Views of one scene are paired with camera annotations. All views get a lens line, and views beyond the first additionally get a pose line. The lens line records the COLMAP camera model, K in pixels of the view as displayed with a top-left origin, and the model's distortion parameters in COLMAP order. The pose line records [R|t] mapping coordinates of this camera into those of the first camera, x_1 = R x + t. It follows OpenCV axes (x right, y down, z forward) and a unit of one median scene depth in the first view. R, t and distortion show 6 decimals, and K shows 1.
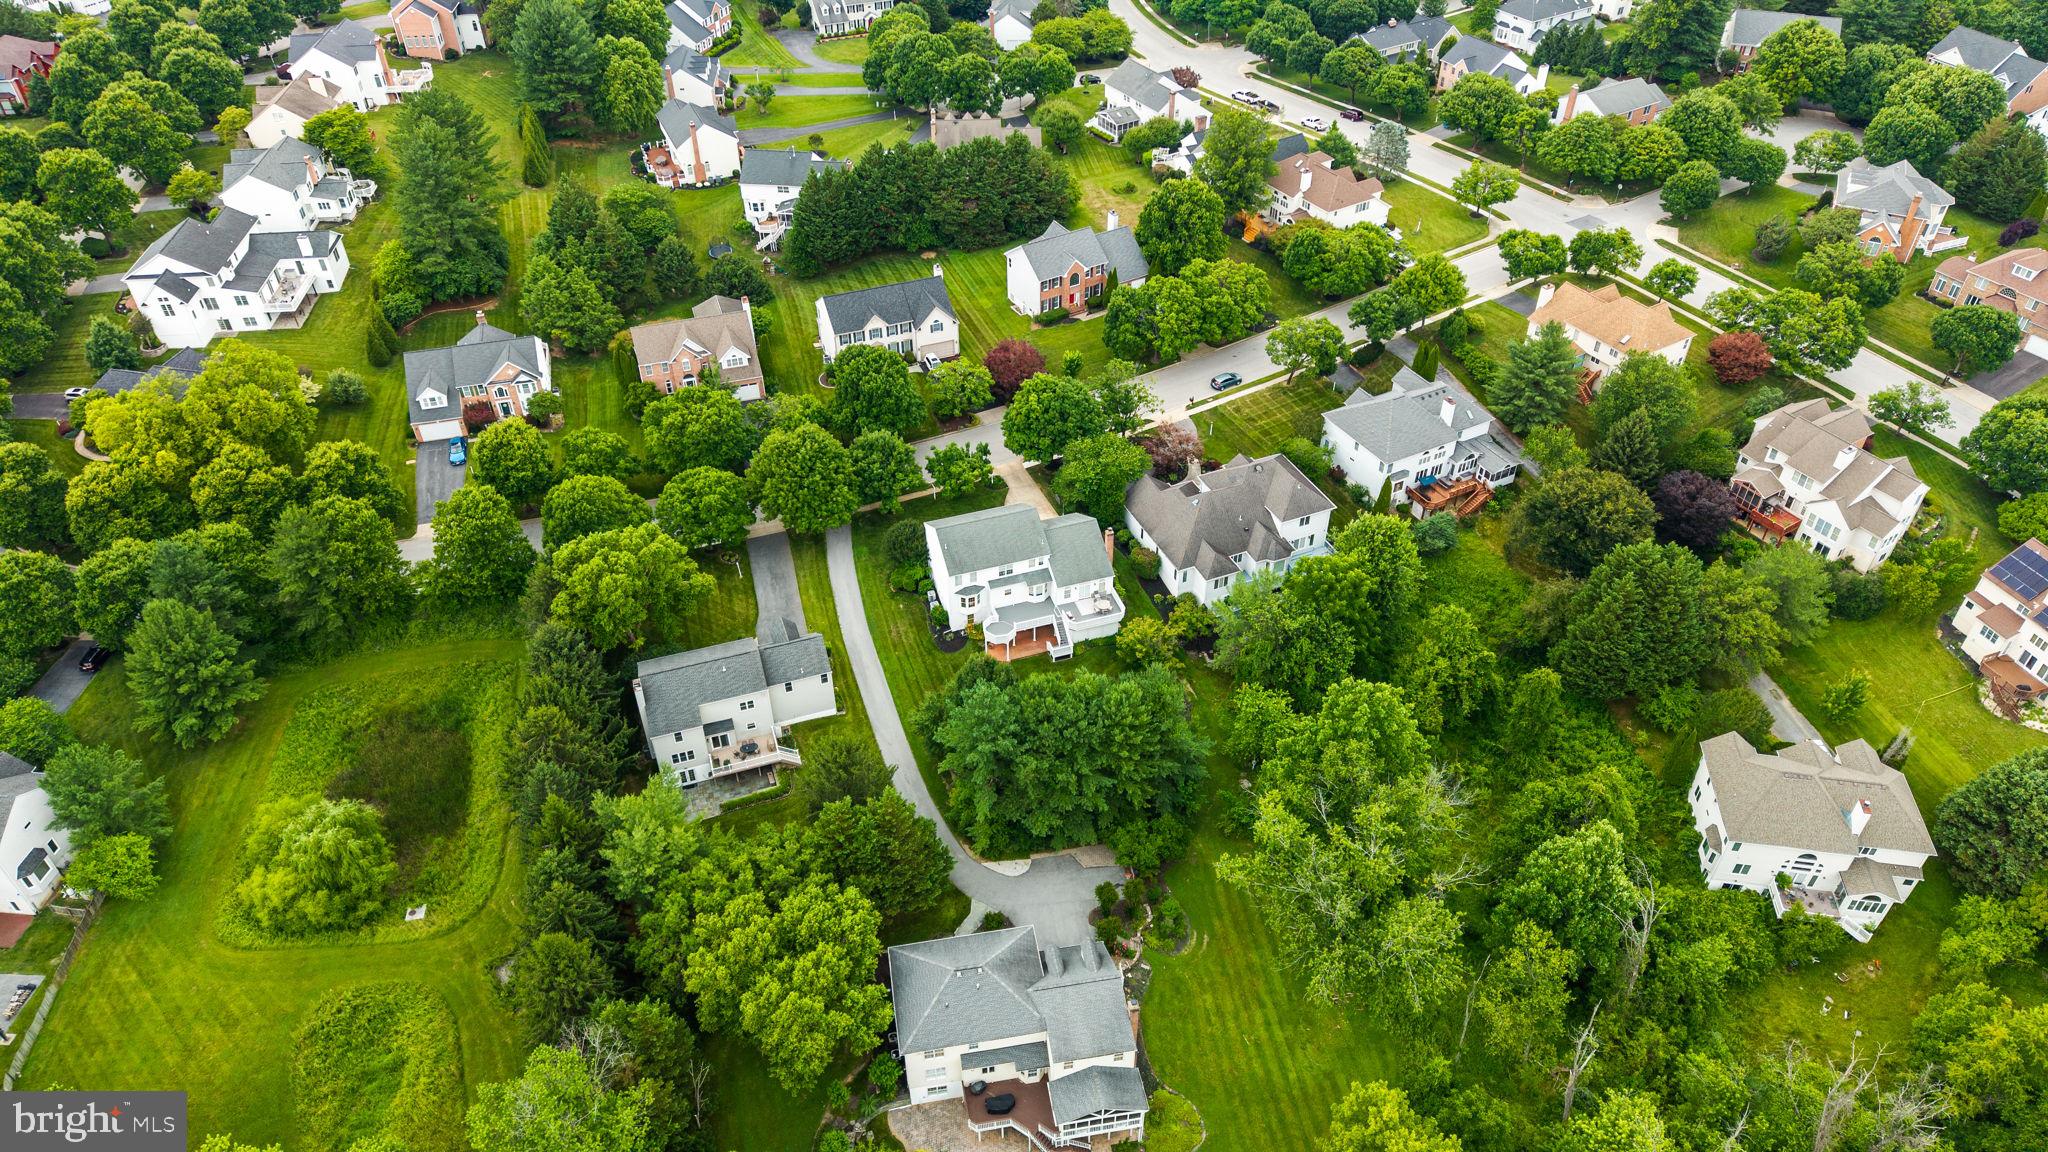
lens RADIAL K [[1366.9, 0, 1027.5], [0, 1366.9, 579.0], [0, 0, 1]] dist [0.028055, -0.029482]
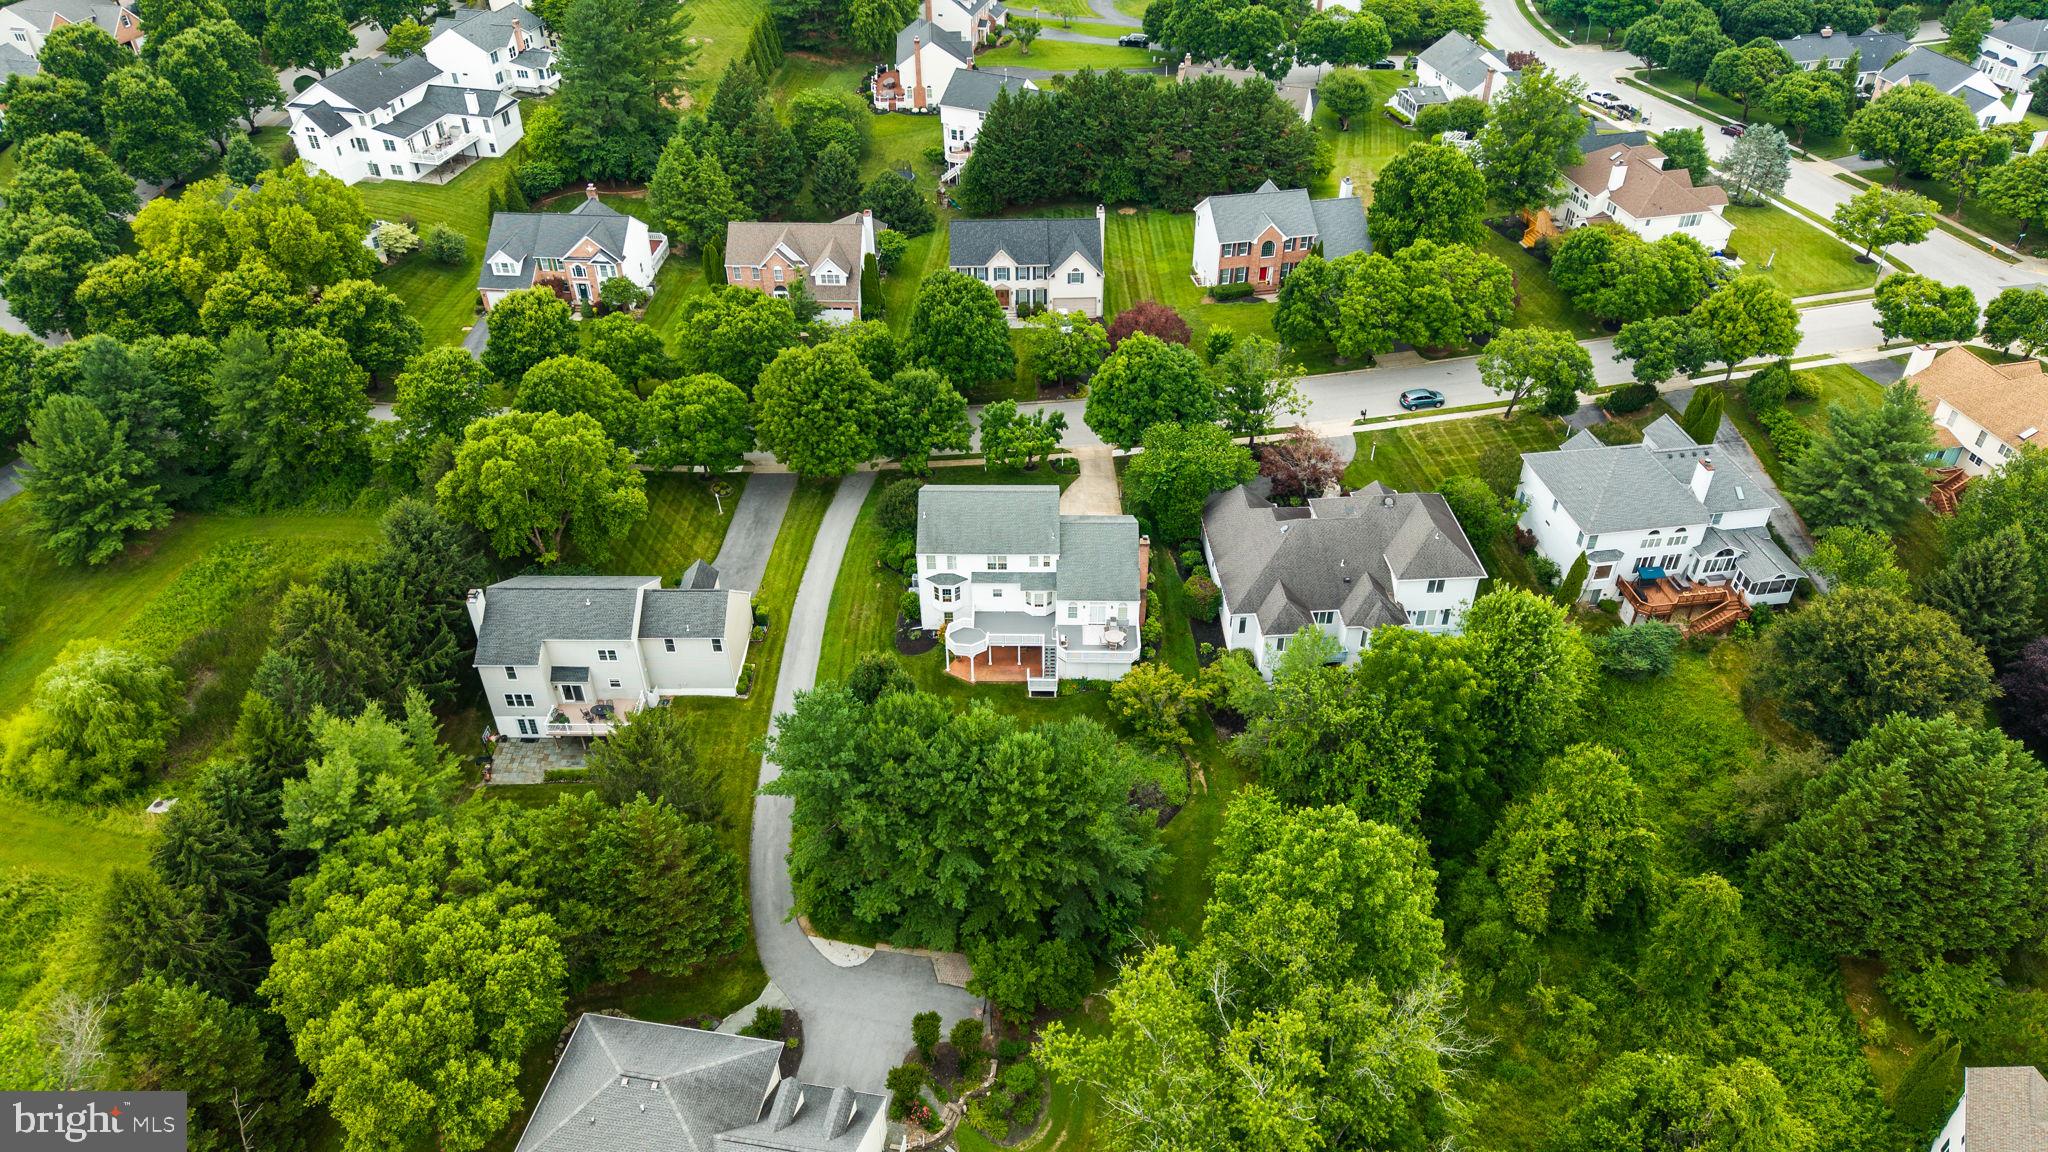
lens RADIAL K [[1370.2, 0, 1028.3], [0, 1370.2, 578.9], [0, 0, 1]] dist [0.009432, -0.005842]
pose [[0.942323, 0.204600, -0.264888, 0.182237], [-0.215166, 0.976513, -0.011178, 0.006172], [0.256380, 0.067528, 0.964214, 0.256699]]
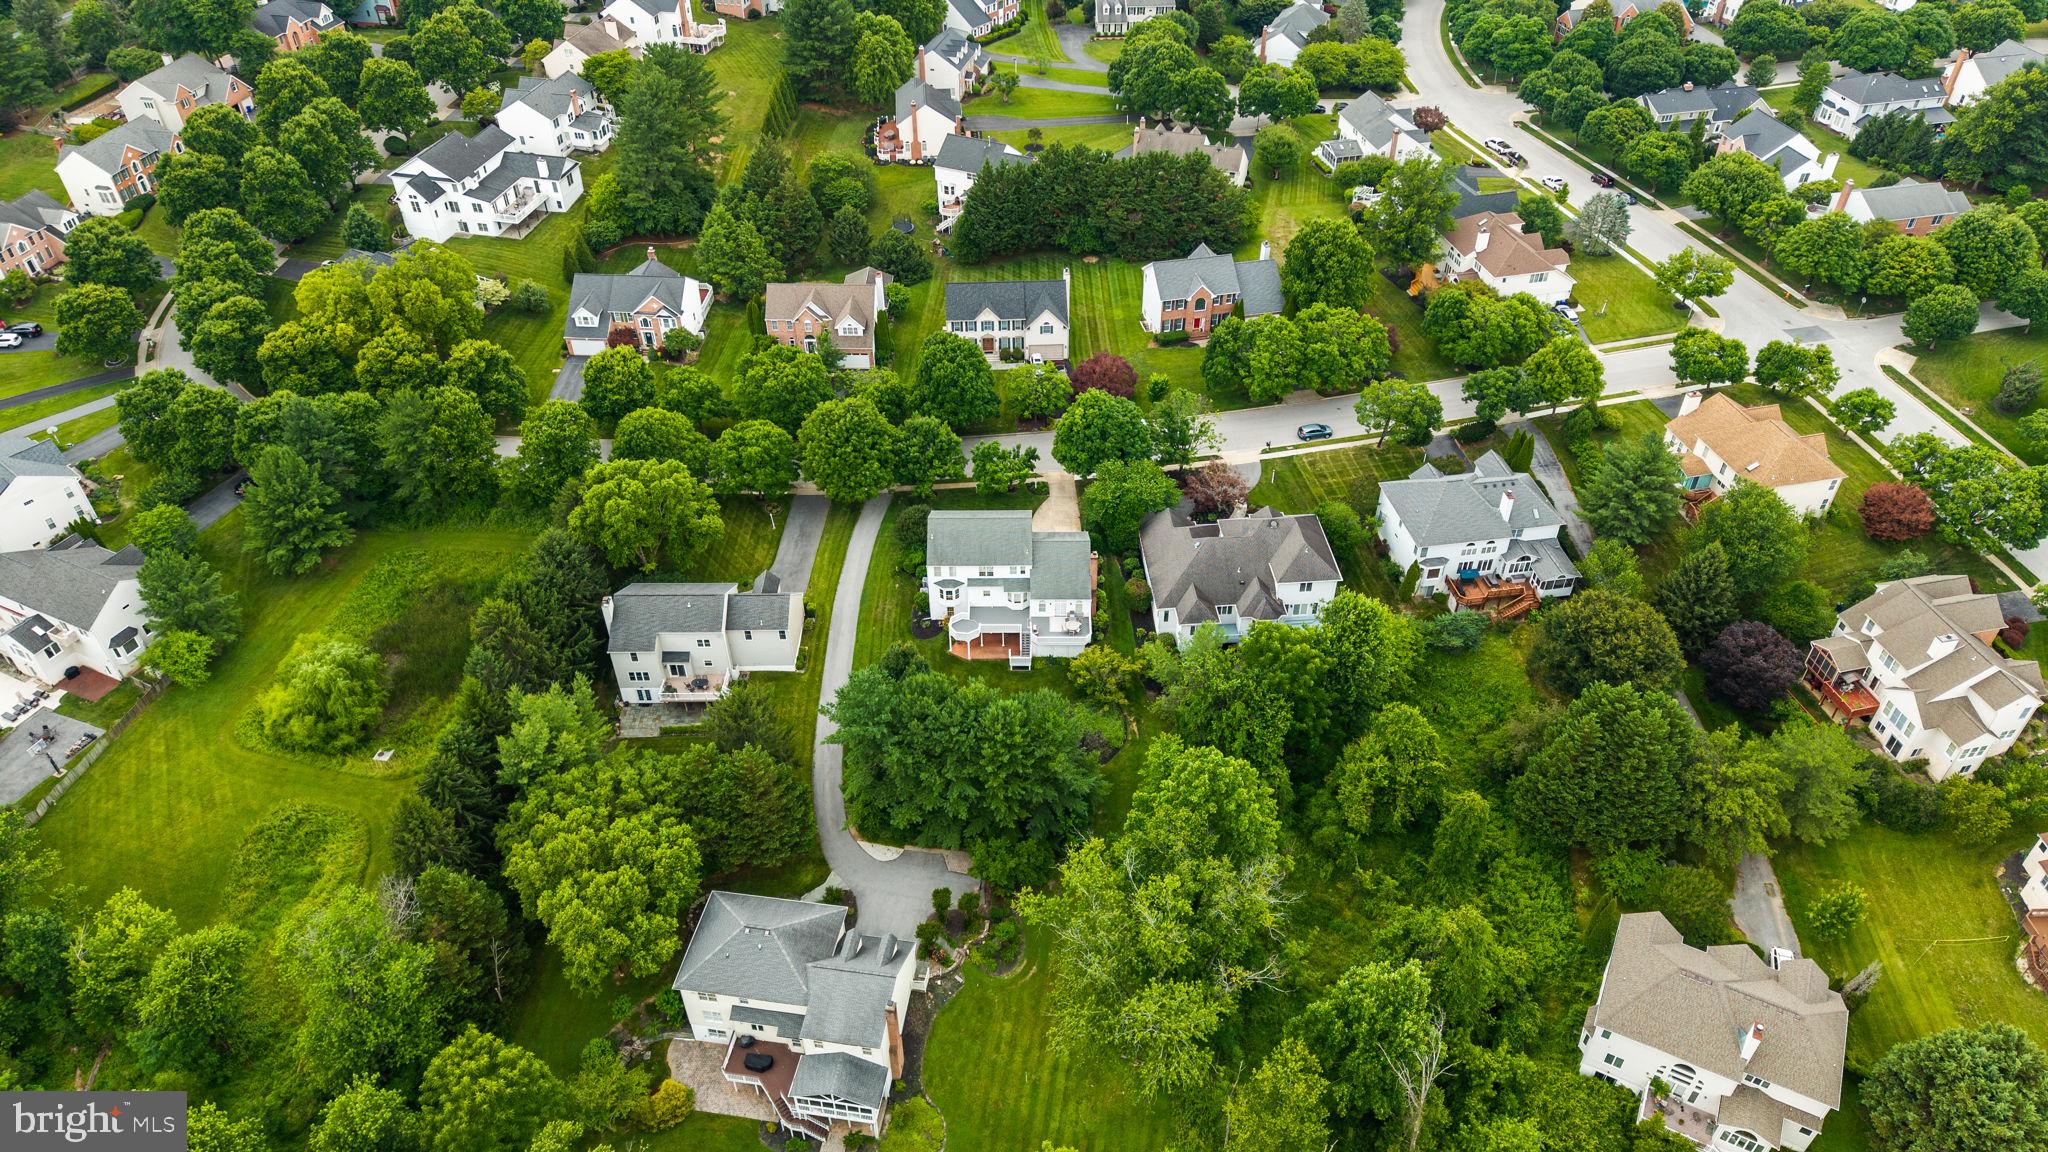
lens RADIAL K [[1366.9, 0, 1027.5], [0, 1366.9, 579.0], [0, 0, 1]] dist [0.028055, -0.029482]
pose [[0.945992, 0.207563, -0.249033, 0.243101], [-0.207126, 0.977906, 0.028257, -0.032823], [0.249396, 0.024851, 0.968083, 0.021757]]
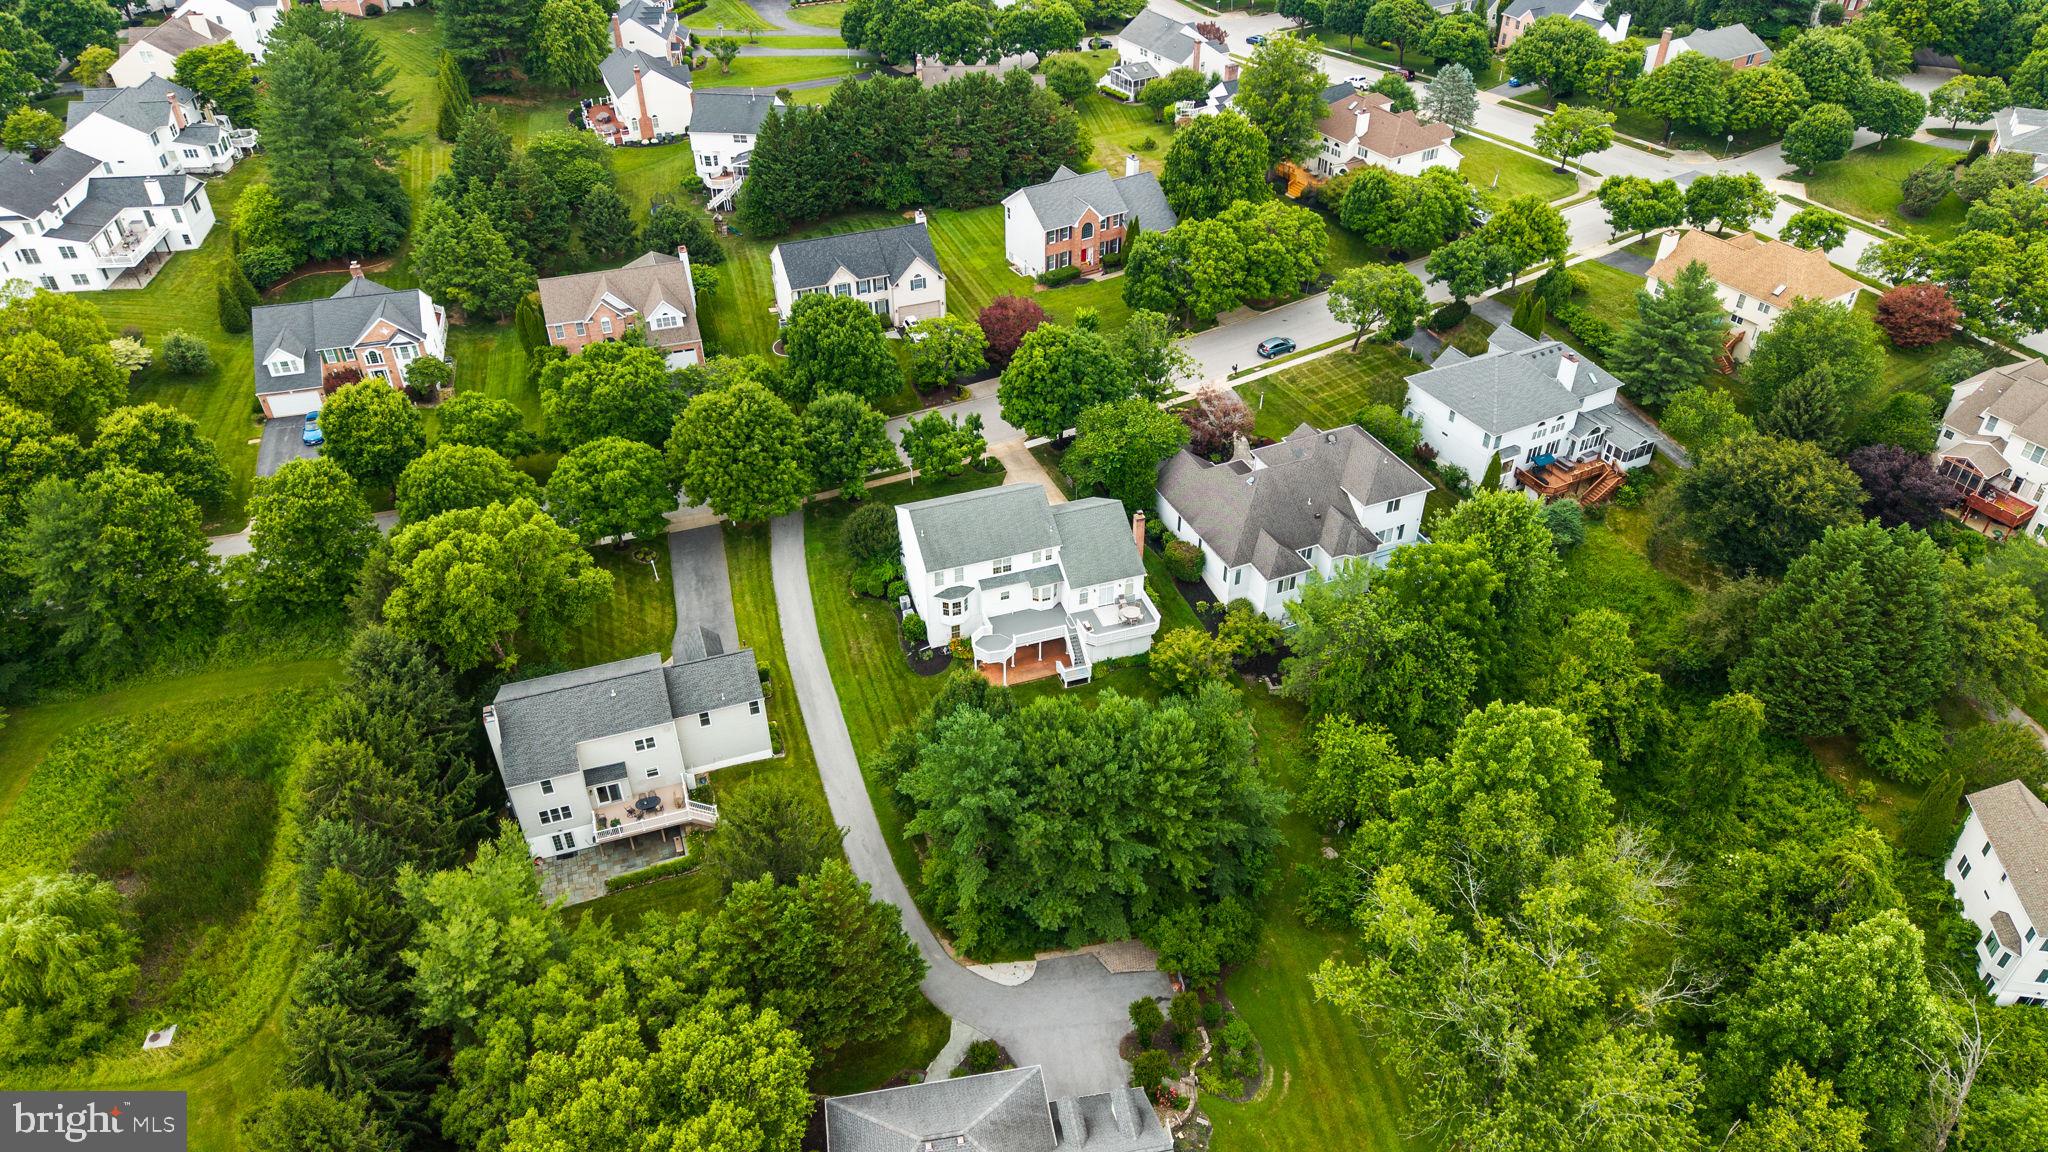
lens RADIAL K [[1370.2, 0, 1028.3], [0, 1370.2, 578.9], [0, 0, 1]] dist [0.009432, -0.005842]
pose [[0.999998, 0.001313, 0.001358, -0.002267], [-0.001253, 0.999078, -0.042904, 0.029954], [-0.001413, 0.042902, 0.999078, 0.224242]]
